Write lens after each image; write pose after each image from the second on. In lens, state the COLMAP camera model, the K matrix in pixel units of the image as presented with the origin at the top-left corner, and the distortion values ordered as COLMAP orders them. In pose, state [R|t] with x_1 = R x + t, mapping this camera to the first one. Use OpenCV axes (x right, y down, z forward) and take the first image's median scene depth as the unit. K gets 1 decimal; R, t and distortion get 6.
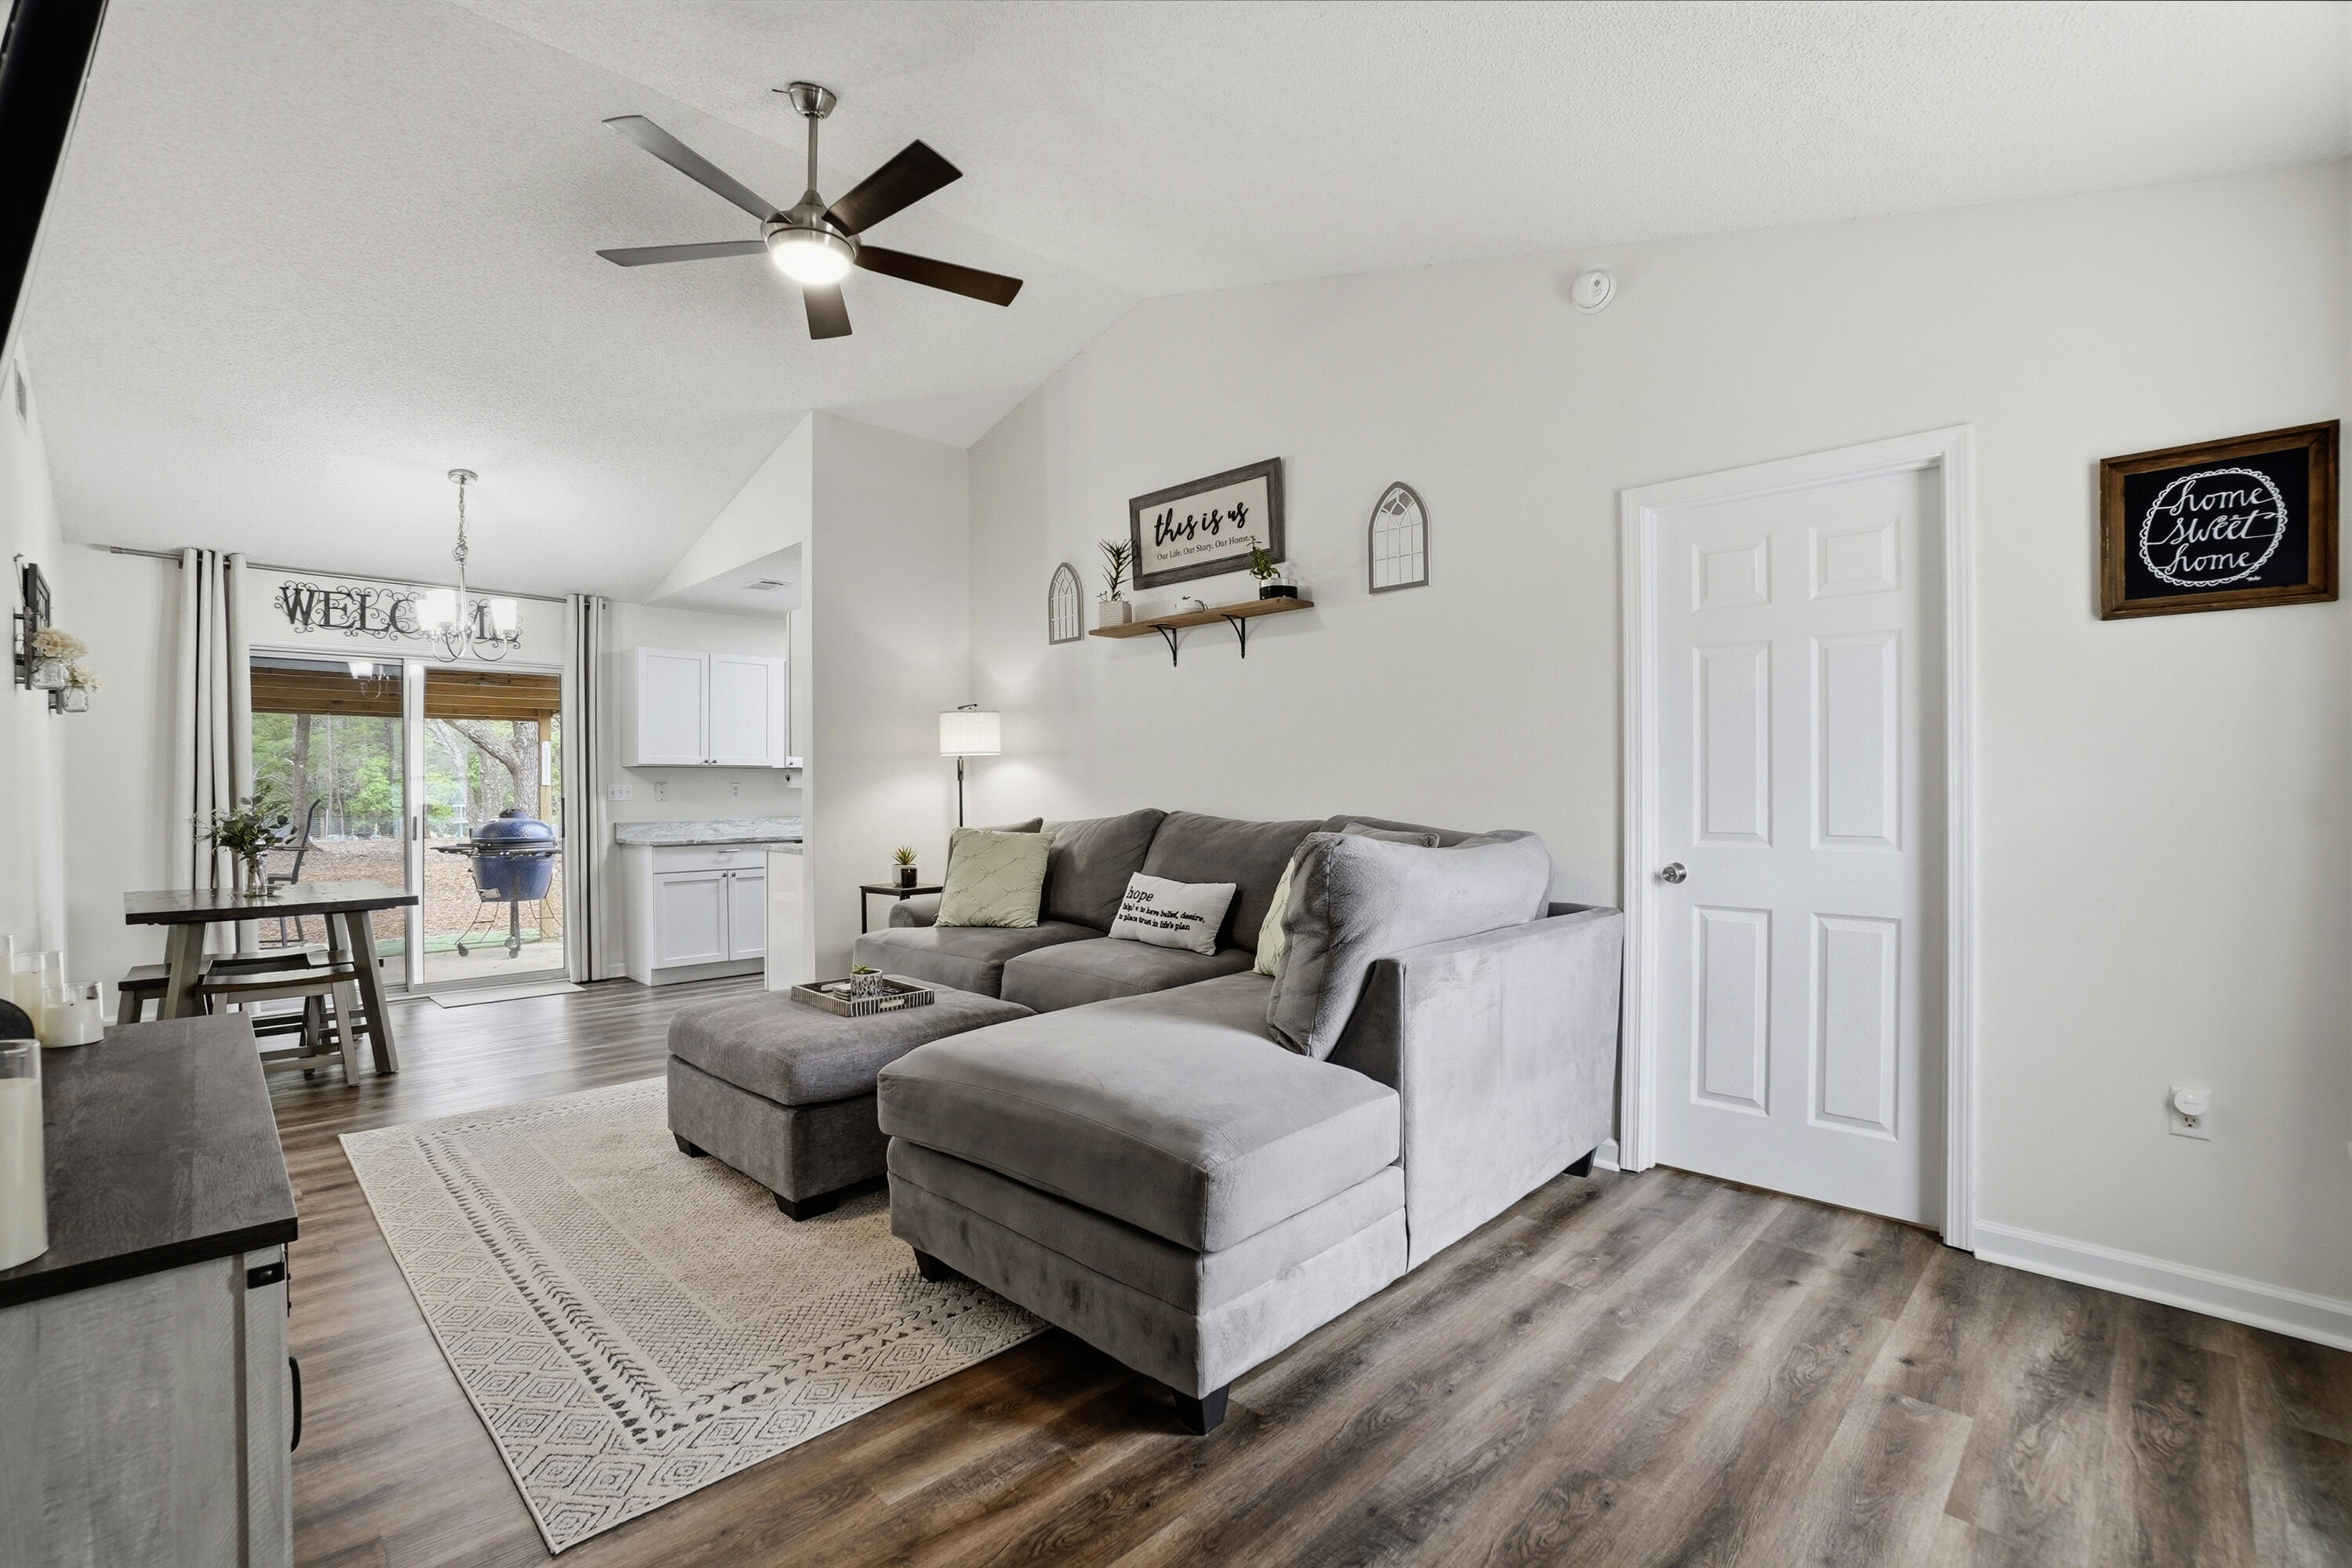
lens RADIAL K [[1059.2, 0, 1141.2], [0, 1059.2, 786.2], [0, 0, 1]] dist [-0.057705, 0.016976]
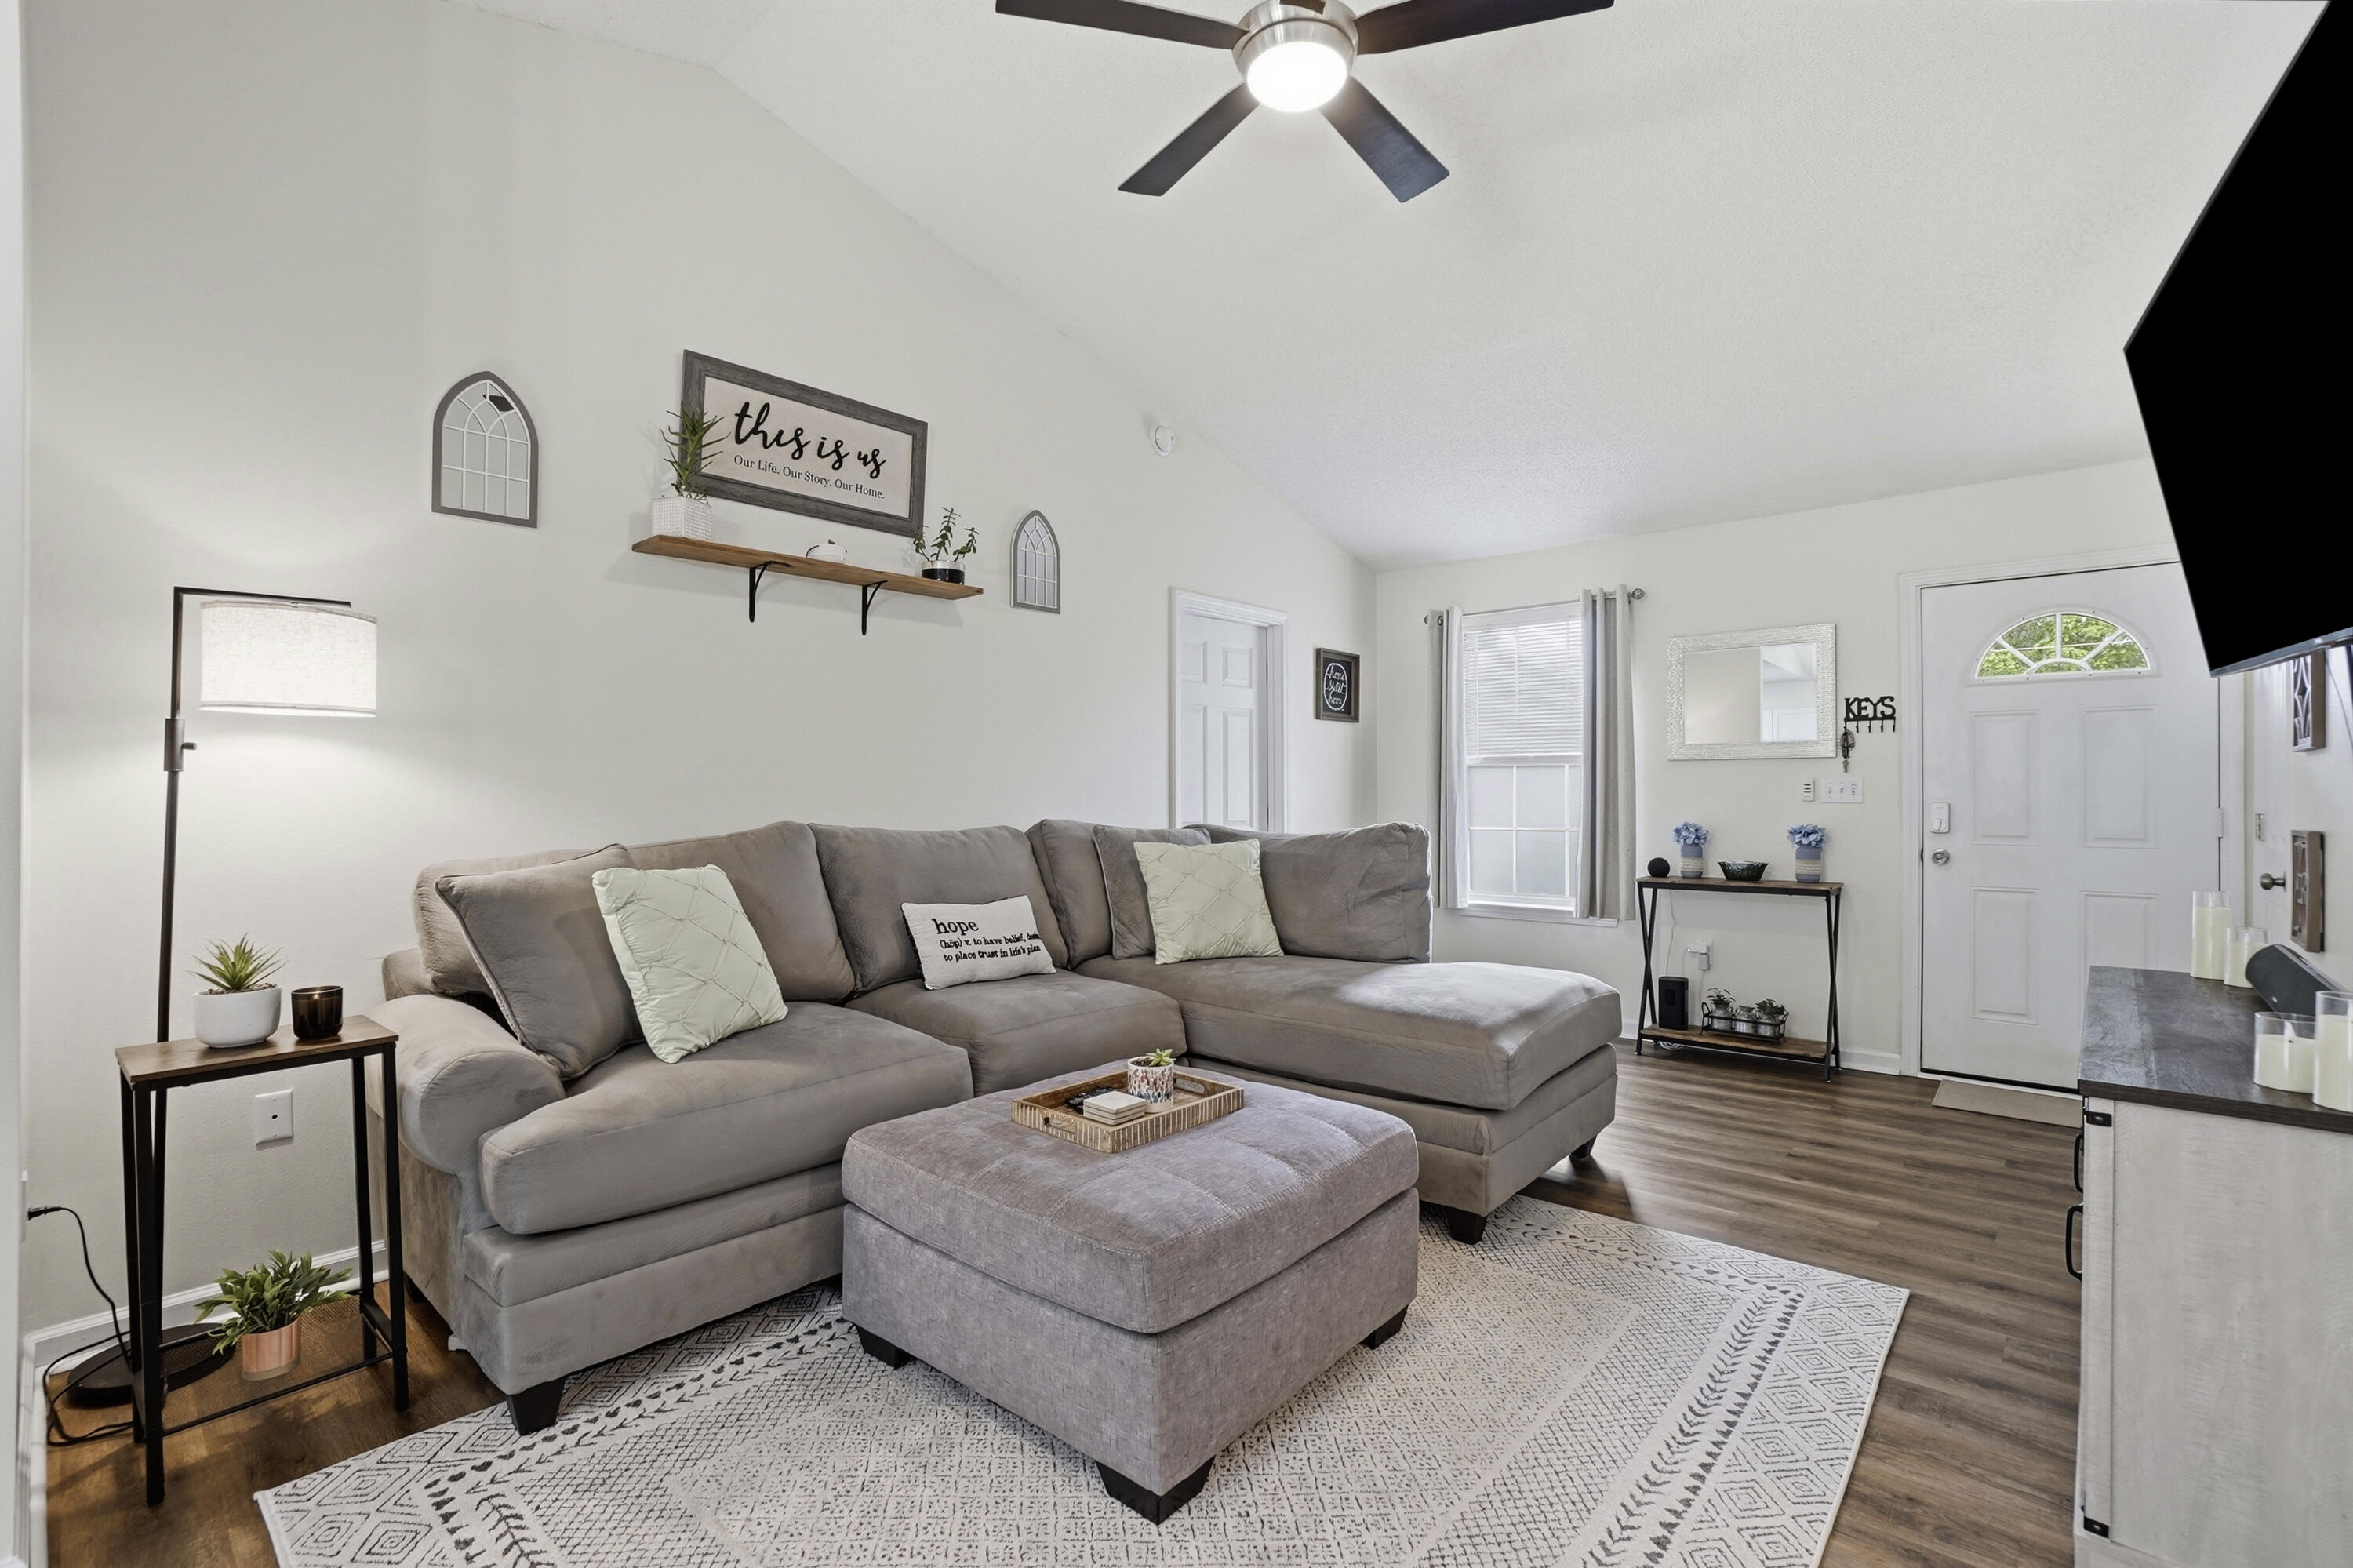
lens RADIAL K [[1059.7, 0, 1191.2], [0, 1059.7, 785.9], [0, 0, 1]] dist [-0.057705, 0.016976]
pose [[-0.091005, 0.005116, 0.995837, -0.739135], [-0.007346, 0.999956, -0.005809, -0.000305], [-0.995823, -0.007844, -0.090964, 0.813296]]
